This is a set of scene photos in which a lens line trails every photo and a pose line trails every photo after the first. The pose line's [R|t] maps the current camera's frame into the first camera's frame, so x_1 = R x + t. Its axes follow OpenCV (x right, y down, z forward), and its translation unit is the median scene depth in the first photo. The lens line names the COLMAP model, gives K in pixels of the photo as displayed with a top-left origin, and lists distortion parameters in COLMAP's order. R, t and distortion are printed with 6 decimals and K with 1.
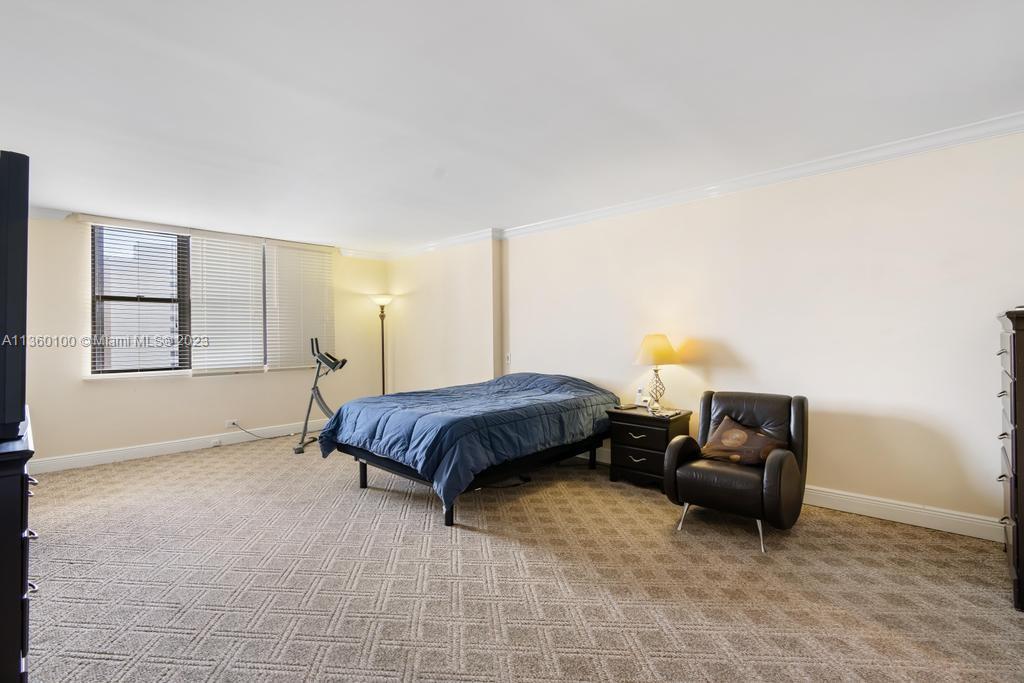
lens RADIAL K [[465.9, 0, 510.9], [0, 465.9, 330.6], [0, 0, 1]] dist [-0.001574, 0.000131]
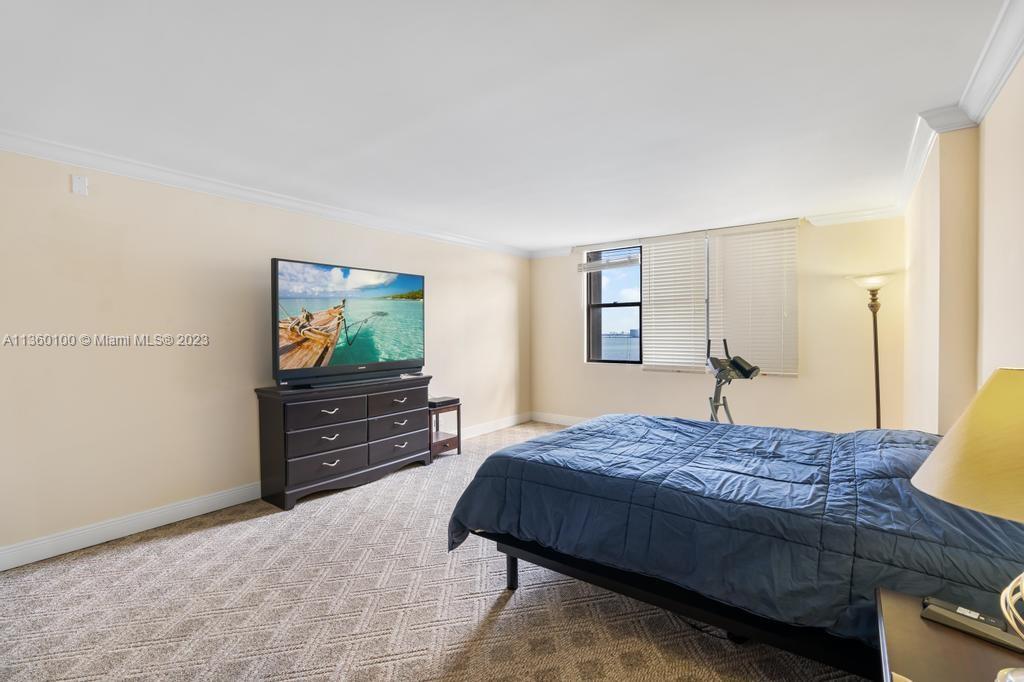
lens RADIAL K [[465.9, 0, 510.9], [0, 465.9, 330.1], [0, 0, 1]] dist [-0.001574, 0.000131]
pose [[0.125889, 0.005021, -0.992032, 0.404711], [0.012297, 0.999902, 0.006621, -0.011186], [0.991968, -0.013033, 0.125815, 0.577486]]
